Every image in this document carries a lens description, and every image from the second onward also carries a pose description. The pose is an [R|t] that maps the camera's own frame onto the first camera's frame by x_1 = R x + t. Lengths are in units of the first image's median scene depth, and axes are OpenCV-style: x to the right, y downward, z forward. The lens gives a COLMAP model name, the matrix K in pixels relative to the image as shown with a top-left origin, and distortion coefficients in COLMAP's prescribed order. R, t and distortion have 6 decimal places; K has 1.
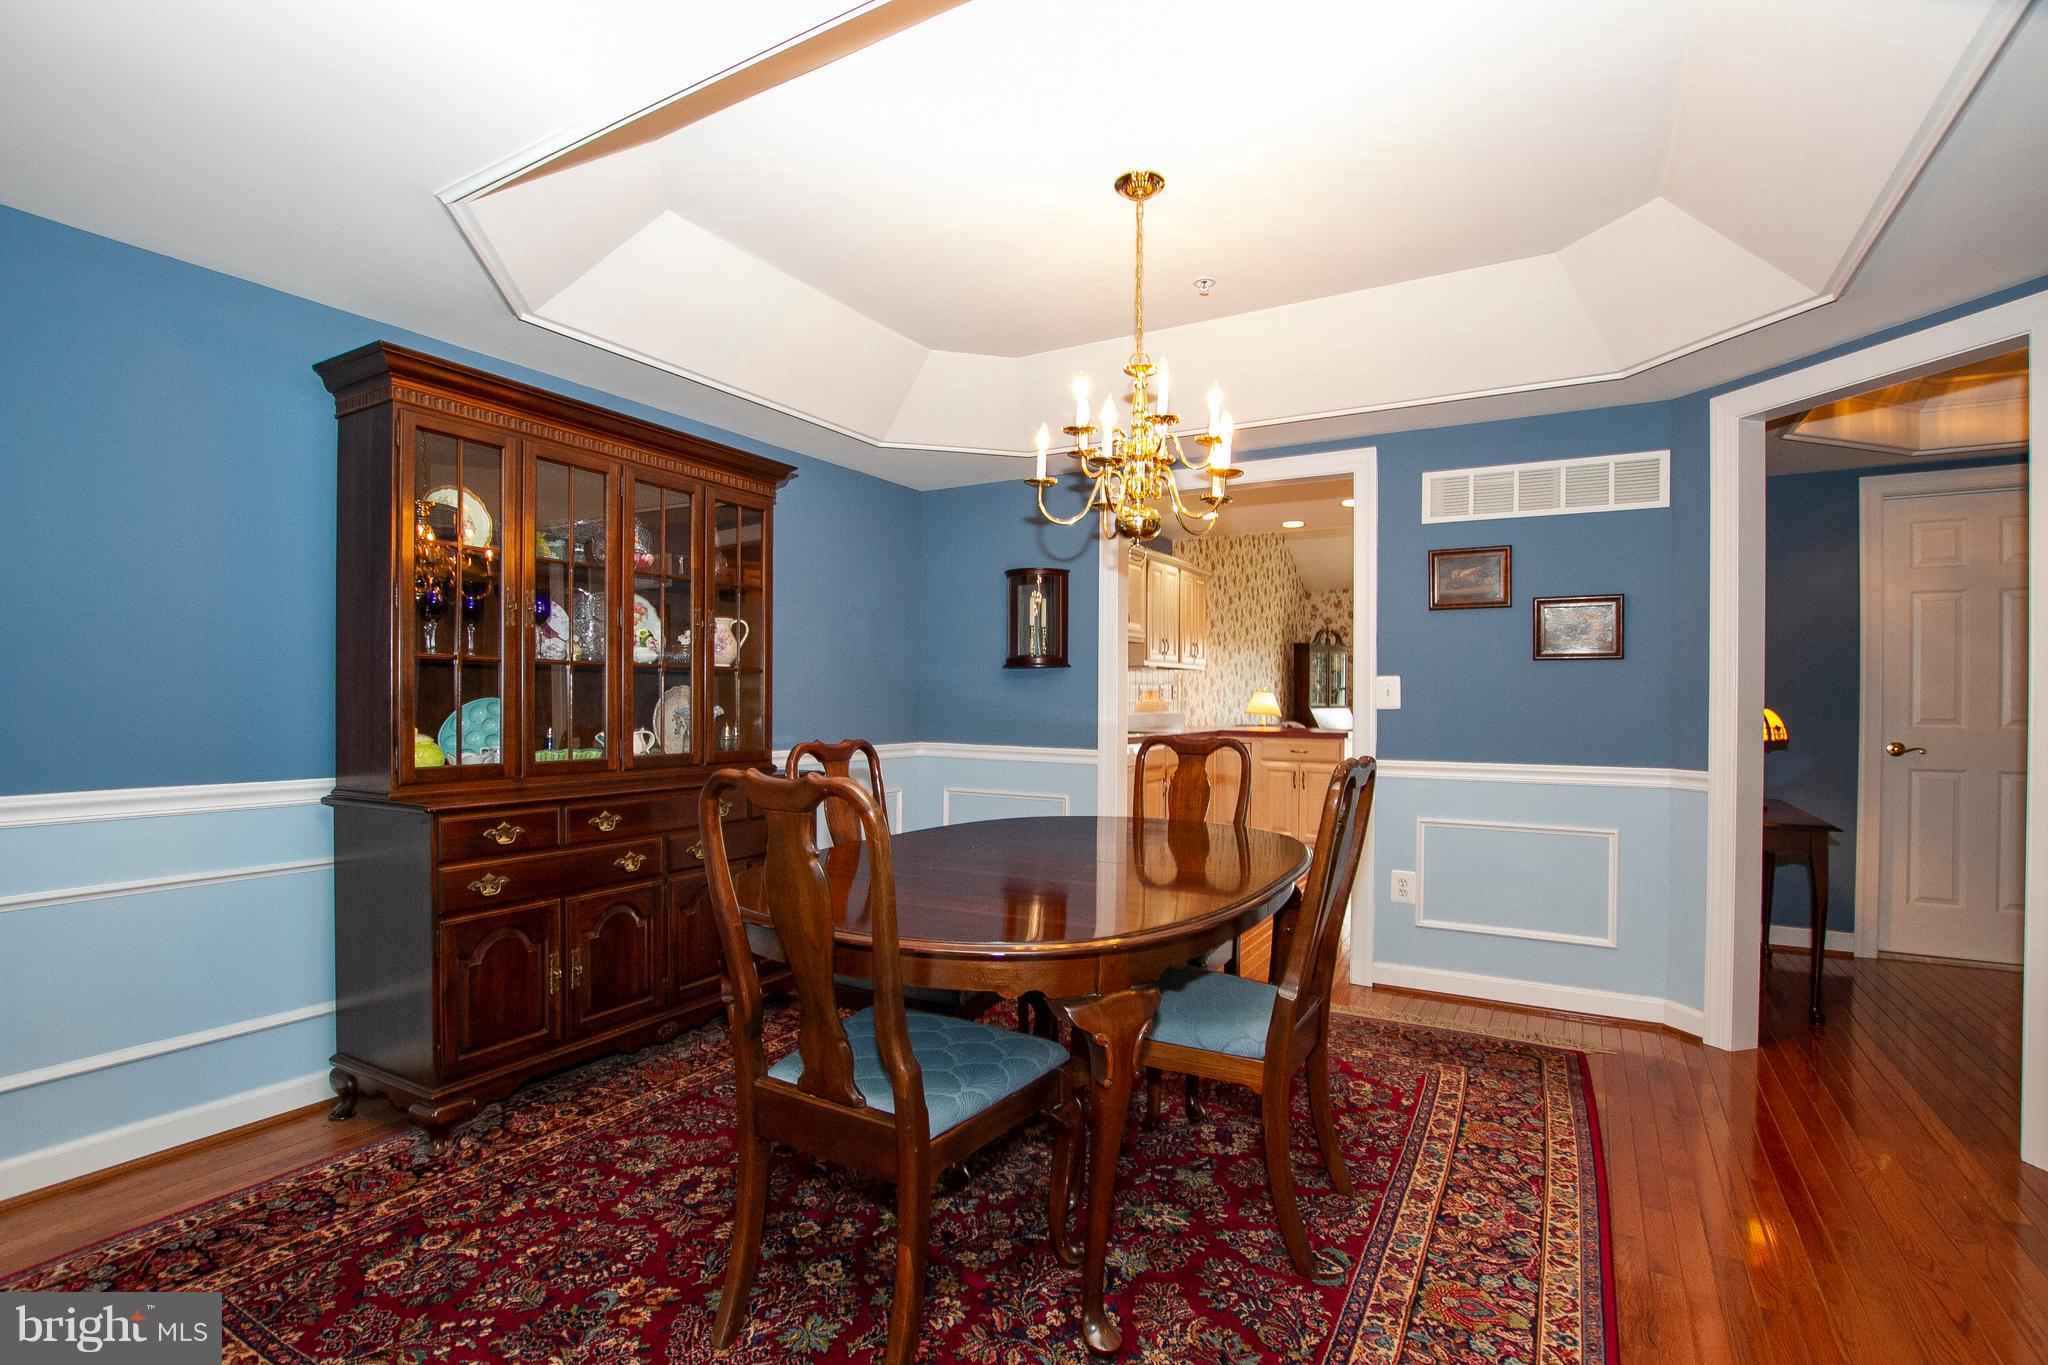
lens RADIAL K [[950.9, 0, 1017.6], [0, 950.9, 703.2], [0, 0, 1]] dist [-0.033950, 0.005125]
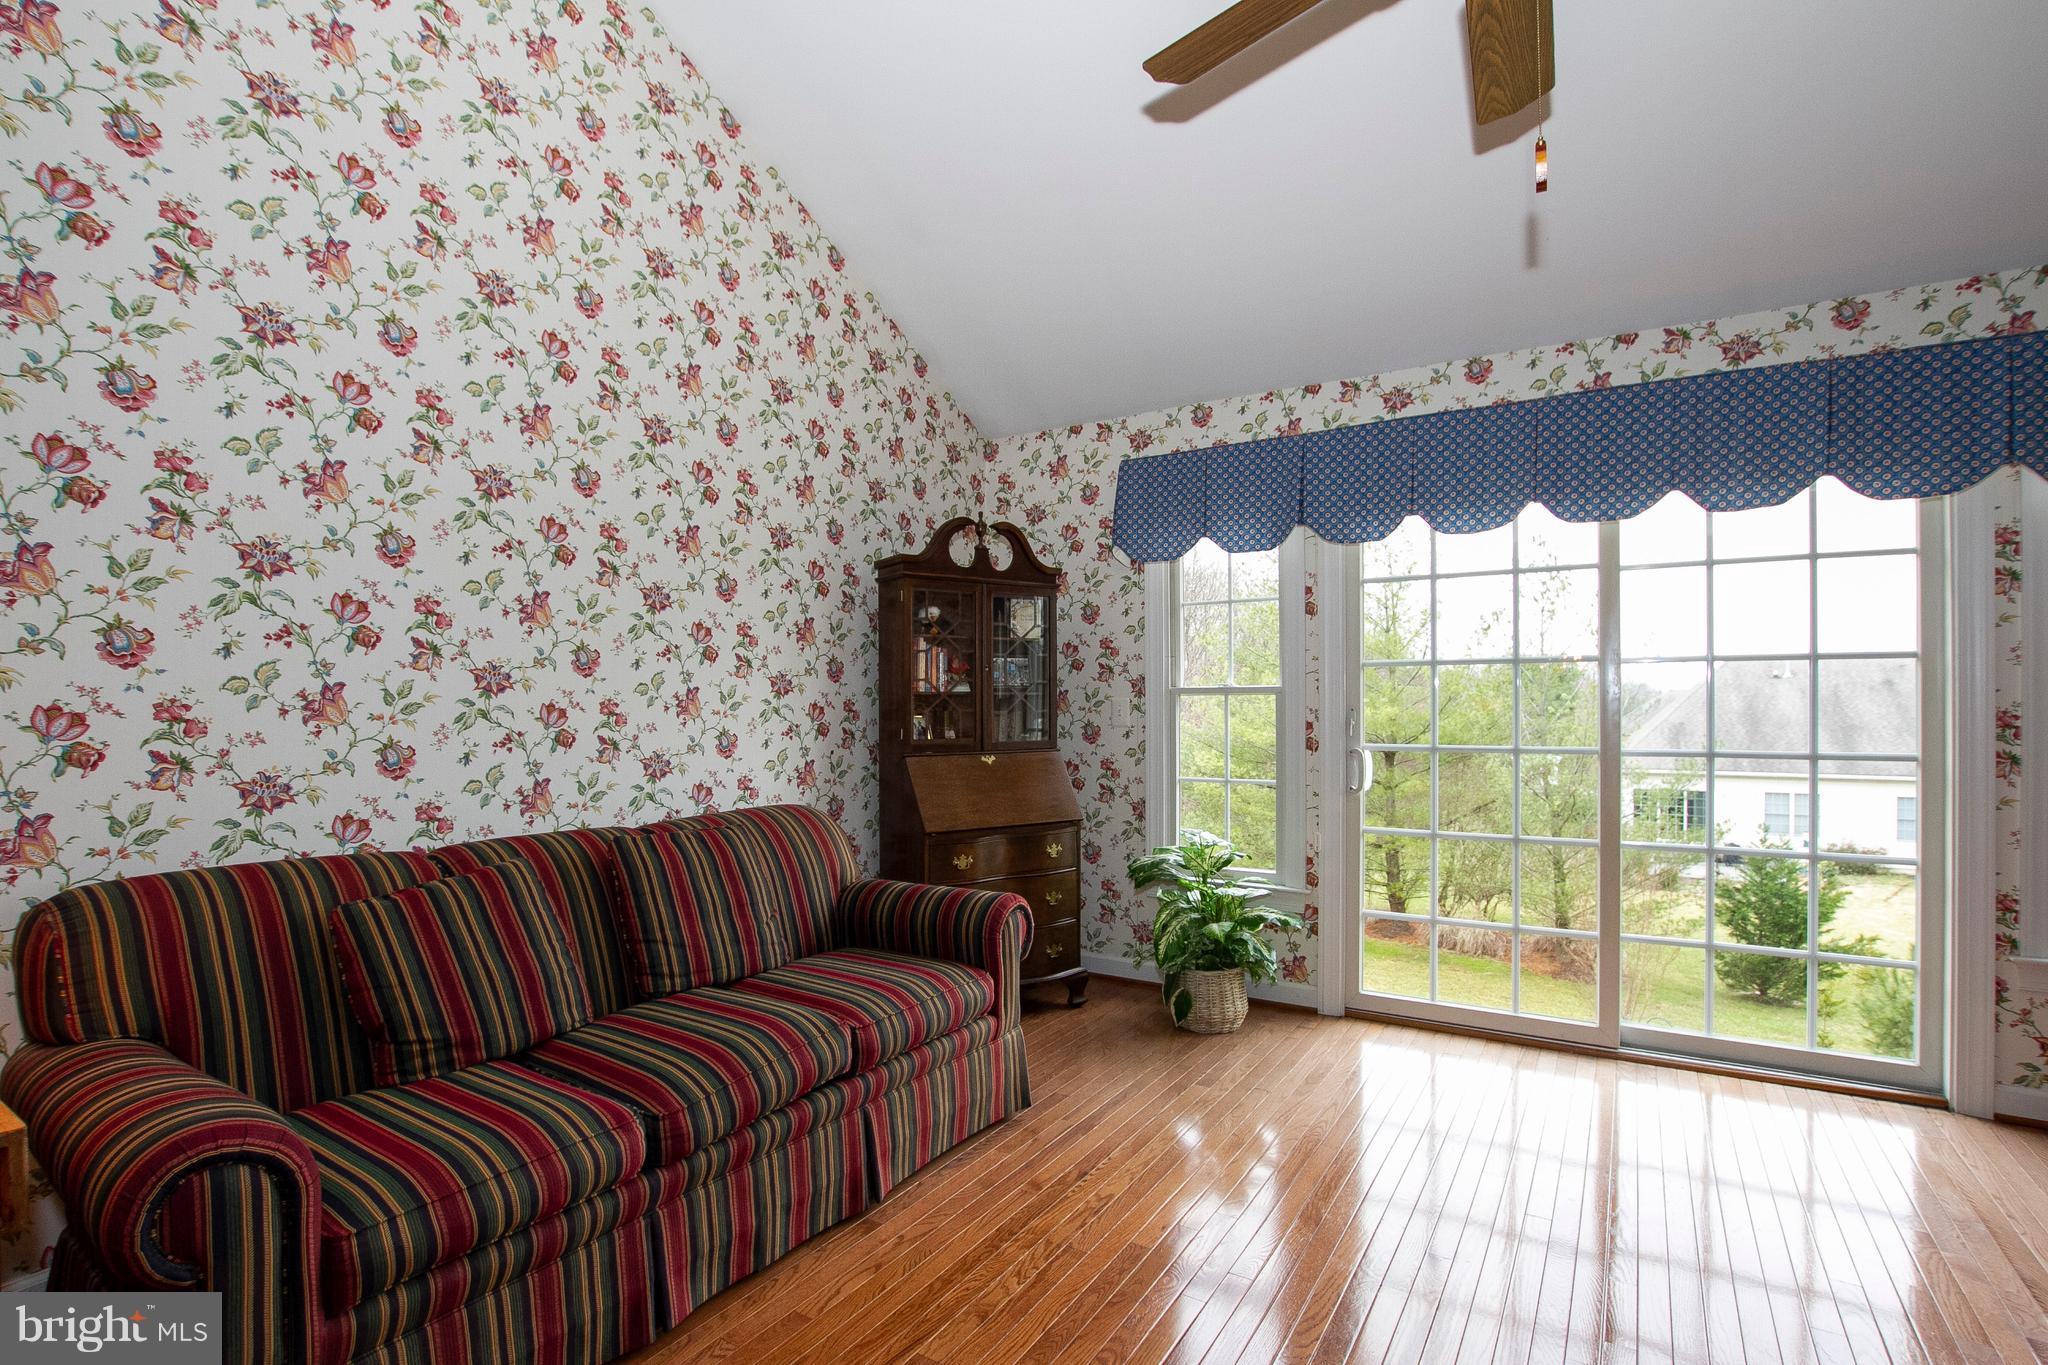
lens RADIAL K [[979.9, 0, 1019.2], [0, 979.9, 702.2], [0, 0, 1]] dist [-0.034600, 0.005463]
pose [[0.999517, -0.009430, -0.029600, 1.190701], [0.009274, 0.999942, -0.005401, -0.034848], [0.029649, 0.005124, 0.999547, 2.189223]]
